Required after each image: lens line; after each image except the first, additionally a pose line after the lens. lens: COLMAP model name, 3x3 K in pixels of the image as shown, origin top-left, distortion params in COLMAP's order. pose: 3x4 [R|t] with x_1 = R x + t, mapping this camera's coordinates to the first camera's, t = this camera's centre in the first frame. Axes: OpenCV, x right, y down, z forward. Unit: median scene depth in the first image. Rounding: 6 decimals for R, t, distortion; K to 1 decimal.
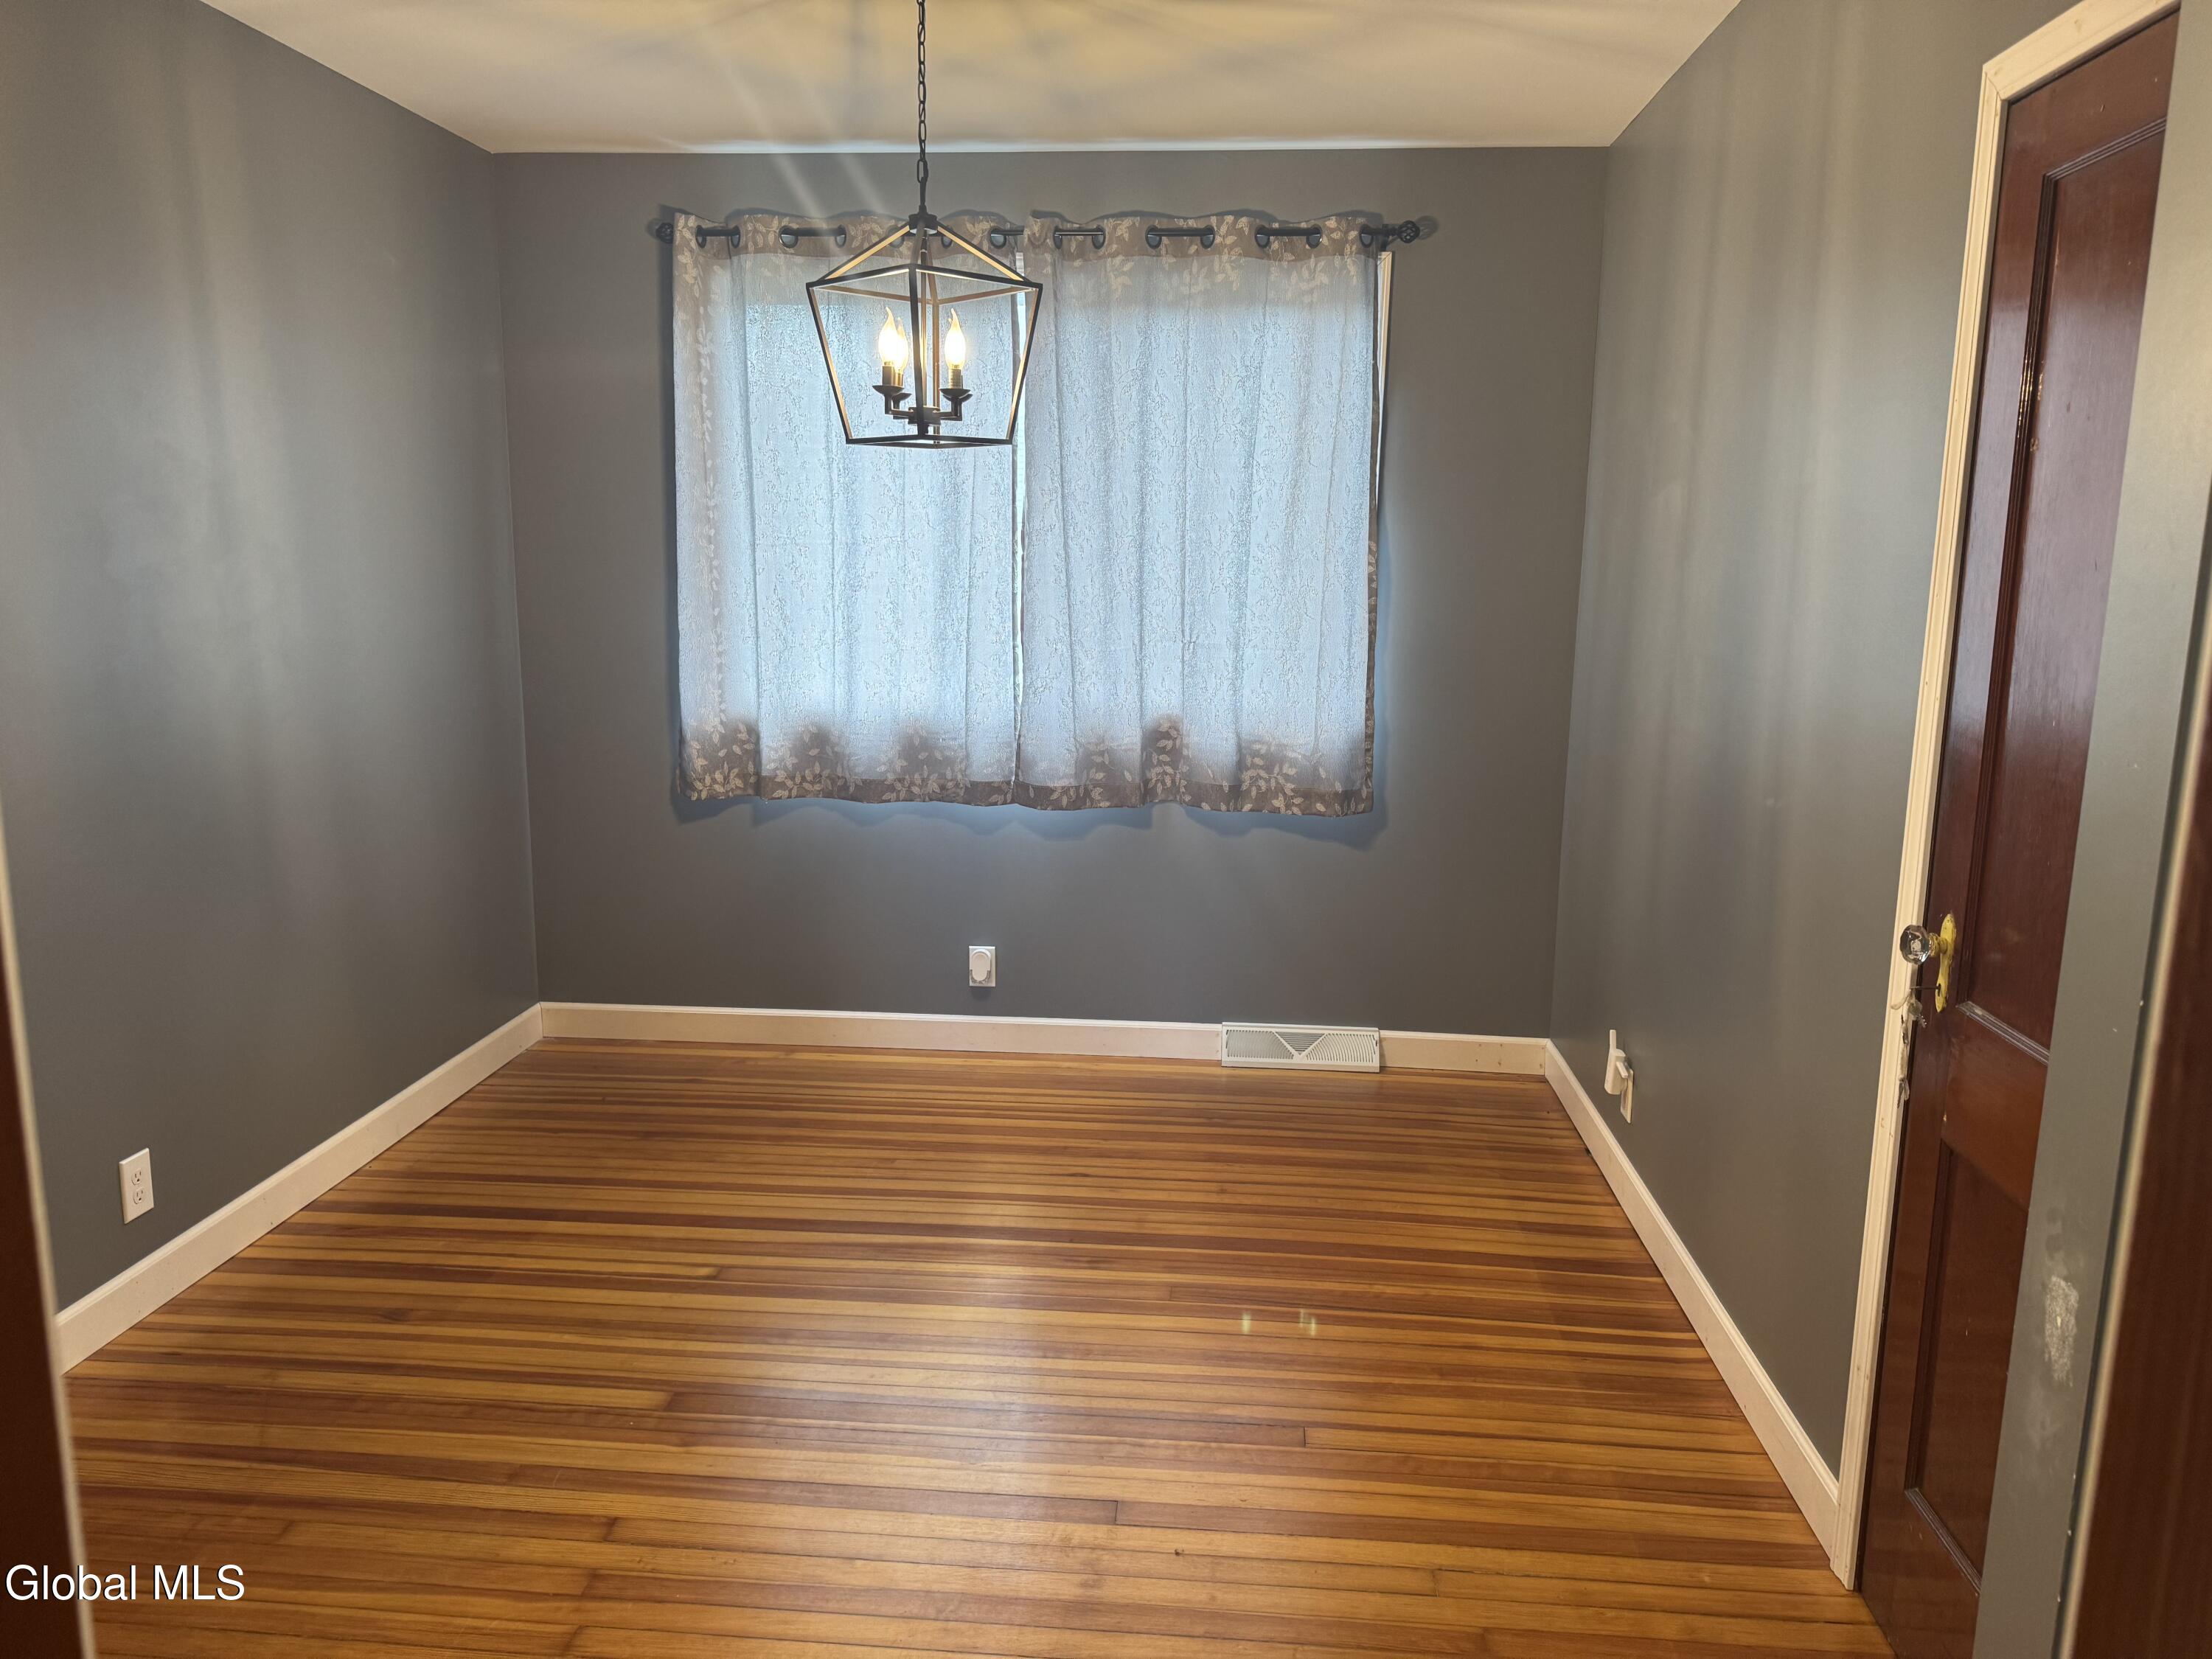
lens RADIAL K [[1570.5, 0, 1106.0], [0, 1570.5, 829.5], [0, 0, 1]] dist [0.009277, -0.000984]
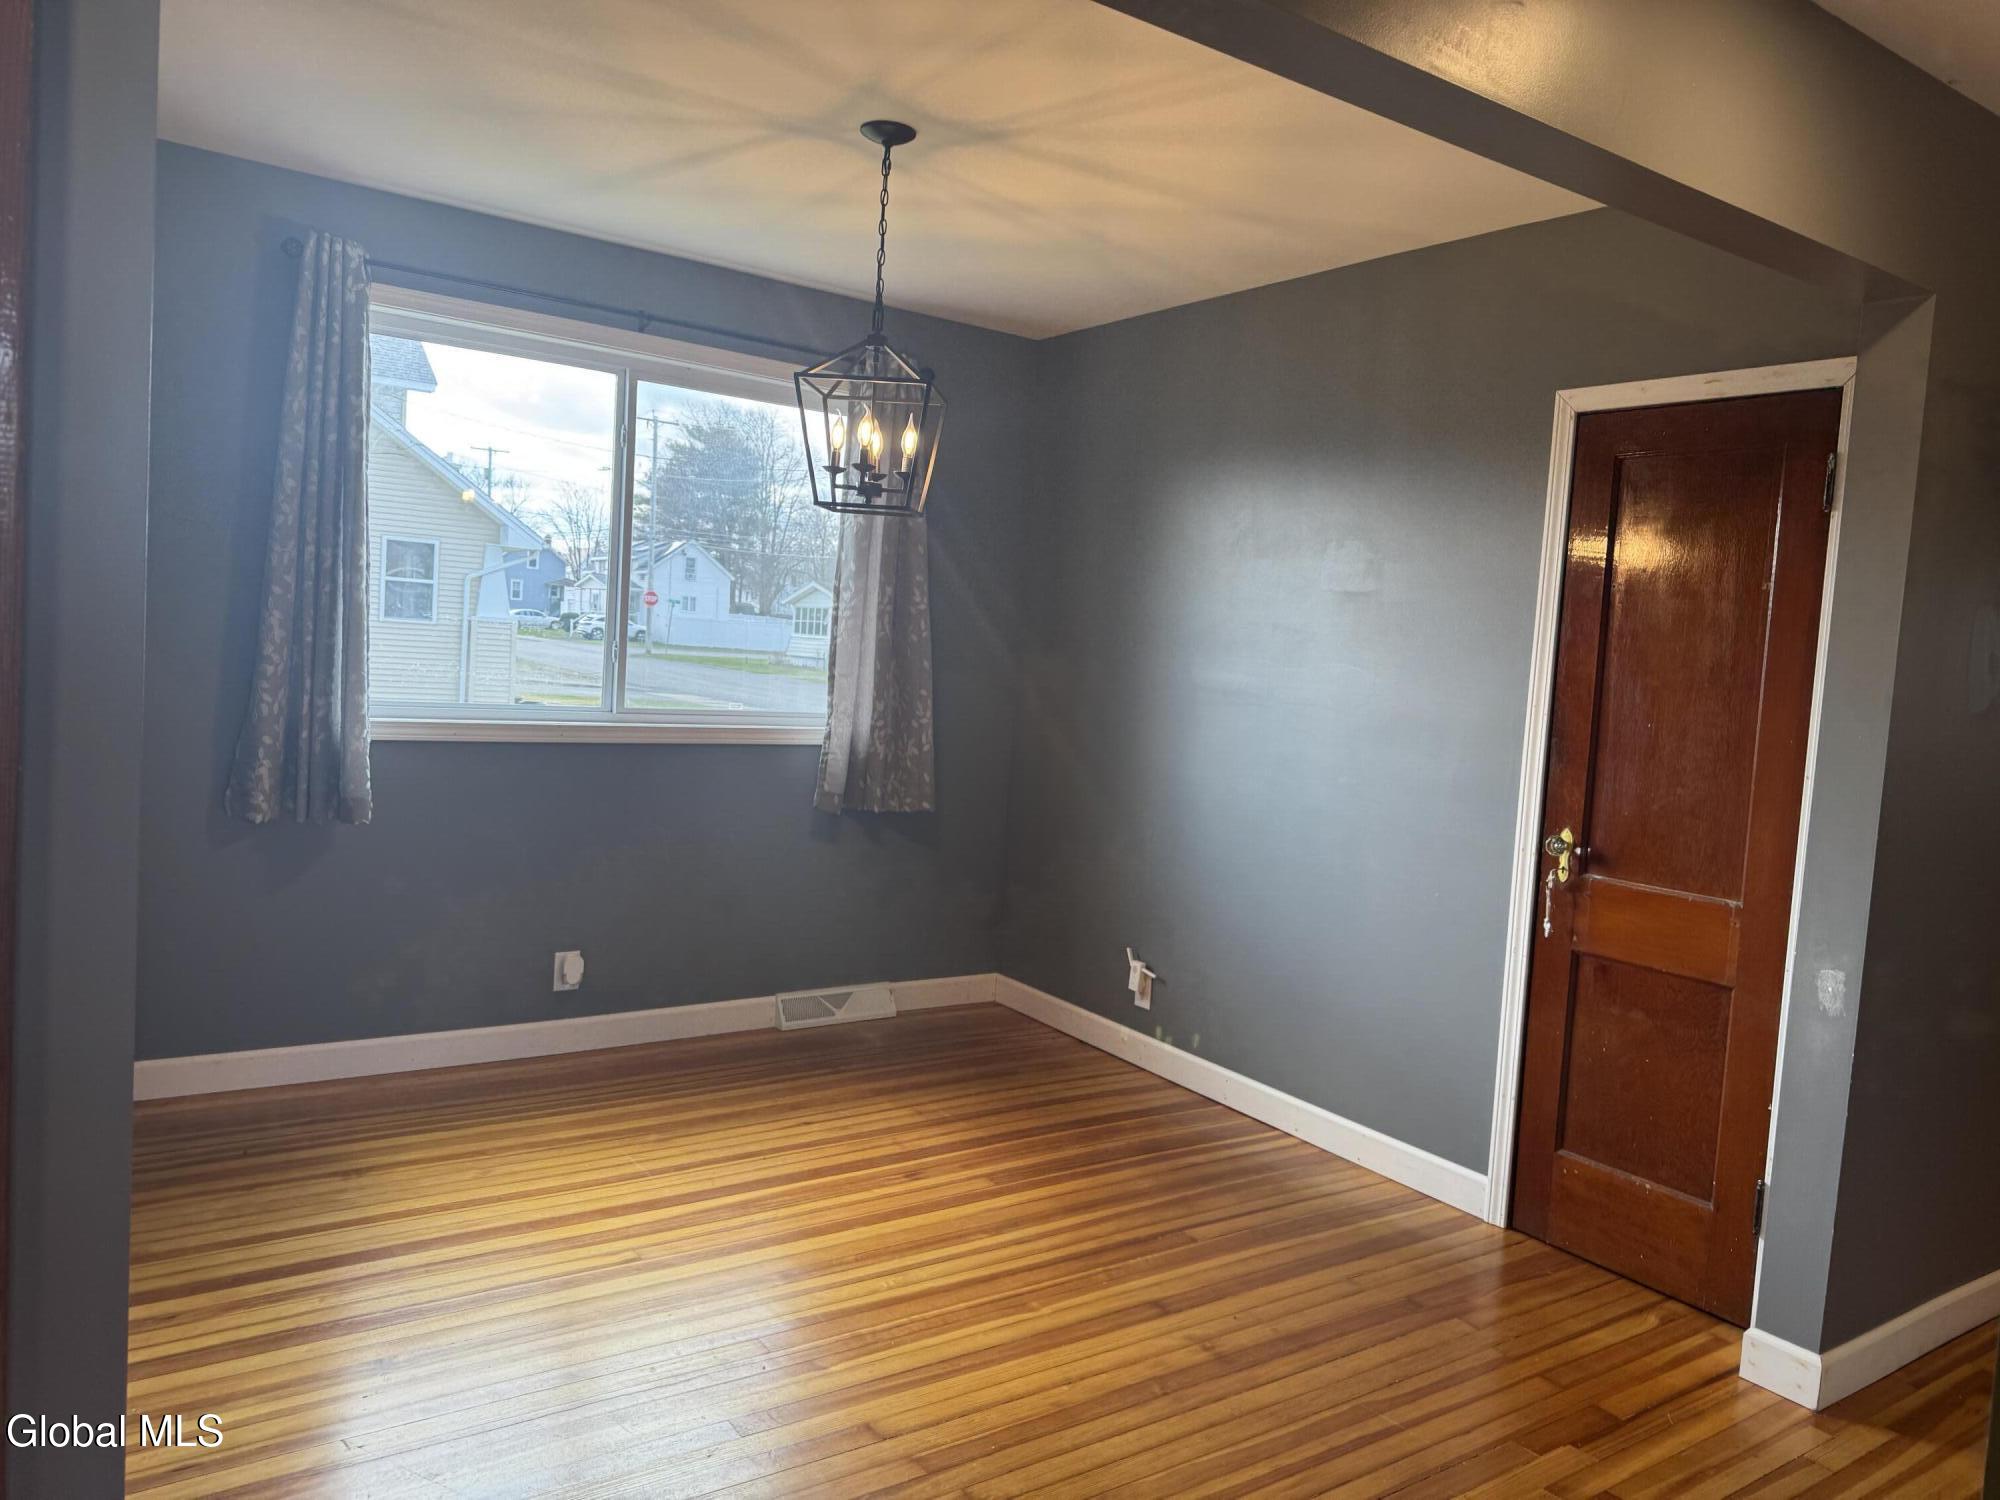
lens RADIAL K [[1388.0, 0, 1000.0], [0, 1388.0, 750.0], [0, 0, 1]] dist [-0.028977, -0.000358]
pose [[0.770874, -0.012288, 0.636869, -0.656303], [0.057517, 0.997072, -0.050382, 0.001976], [-0.634386, 0.075469, 0.769324, 0.097948]]
